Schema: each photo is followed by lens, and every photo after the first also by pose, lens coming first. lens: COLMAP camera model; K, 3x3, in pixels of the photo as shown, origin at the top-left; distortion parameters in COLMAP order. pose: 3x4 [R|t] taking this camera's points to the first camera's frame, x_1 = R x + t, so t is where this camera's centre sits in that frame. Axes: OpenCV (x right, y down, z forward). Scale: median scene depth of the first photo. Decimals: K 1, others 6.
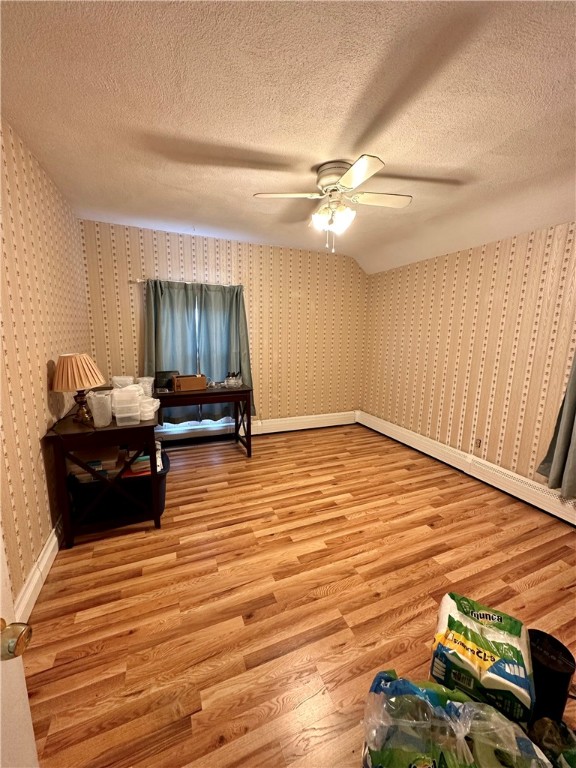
lens RADIAL K [[305.4, 0, 288.1], [0, 305.4, 383.5], [0, 0, 1]] dist [-0.001935, 0.000257]
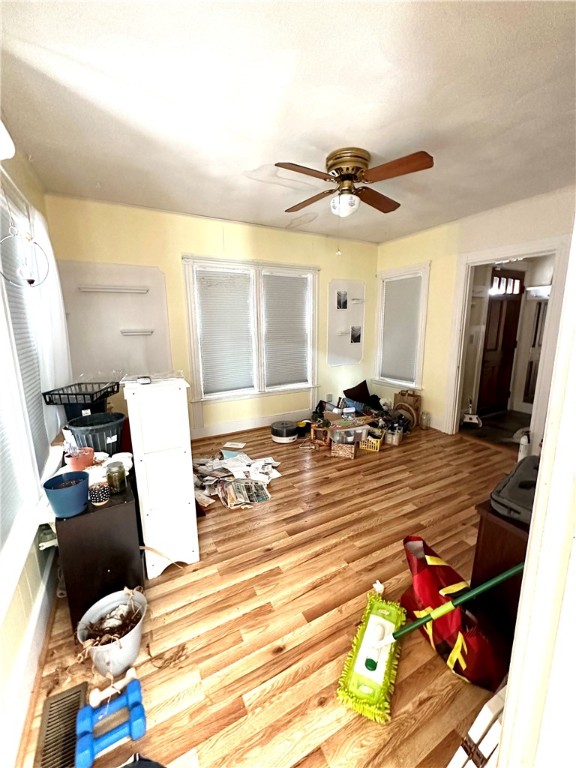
lens RADIAL K [[305.4, 0, 287.9], [0, 305.4, 383.1], [0, 0, 1]] dist [-0.001935, 0.000257]
pose [[-0.995249, 0.007074, -0.097104, 0.023348], [-0.028018, 0.934355, 0.355239, -0.294168], [0.093243, 0.356272, -0.929718, 1.655602]]
